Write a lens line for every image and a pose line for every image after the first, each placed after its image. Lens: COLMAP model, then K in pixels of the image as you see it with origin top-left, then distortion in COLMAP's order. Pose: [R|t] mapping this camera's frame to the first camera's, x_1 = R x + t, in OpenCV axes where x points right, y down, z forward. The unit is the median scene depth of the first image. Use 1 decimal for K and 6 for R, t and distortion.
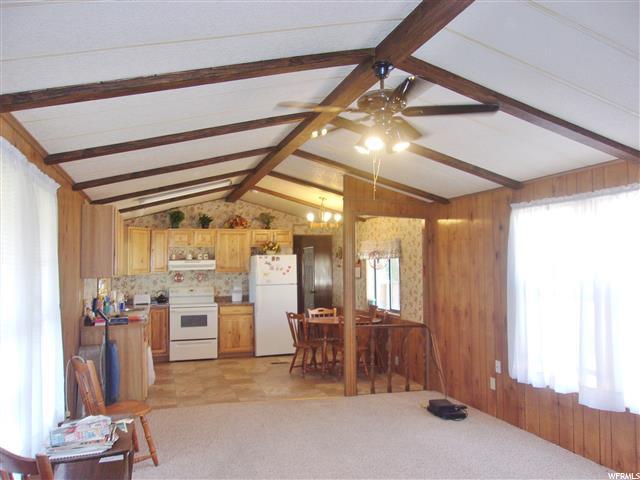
lens RADIAL K [[507.4, 0, 320.0], [0, 507.4, 240.0], [0, 0, 1]] dist [-0.009210, 0.004859]
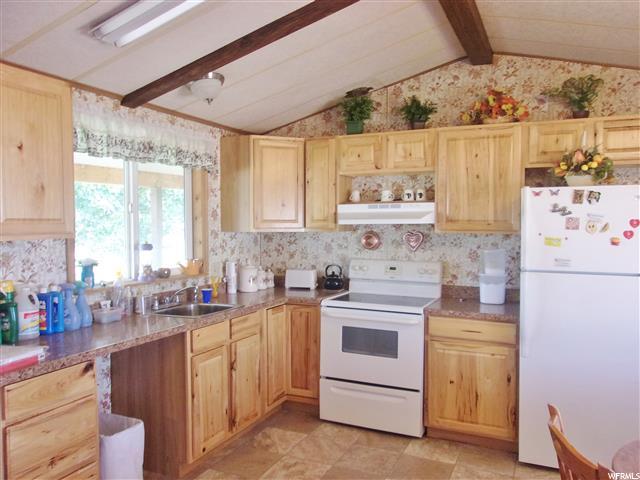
lens RADIAL K [[507.4, 0, 320.0], [0, 507.4, 240.0], [0, 0, 1]] dist [-0.009210, 0.004859]
pose [[0.737143, 0.042034, -0.674428, 0.010282], [0.022643, 0.995967, 0.086822, 0.031988], [0.675357, -0.079271, 0.733218, 0.623399]]
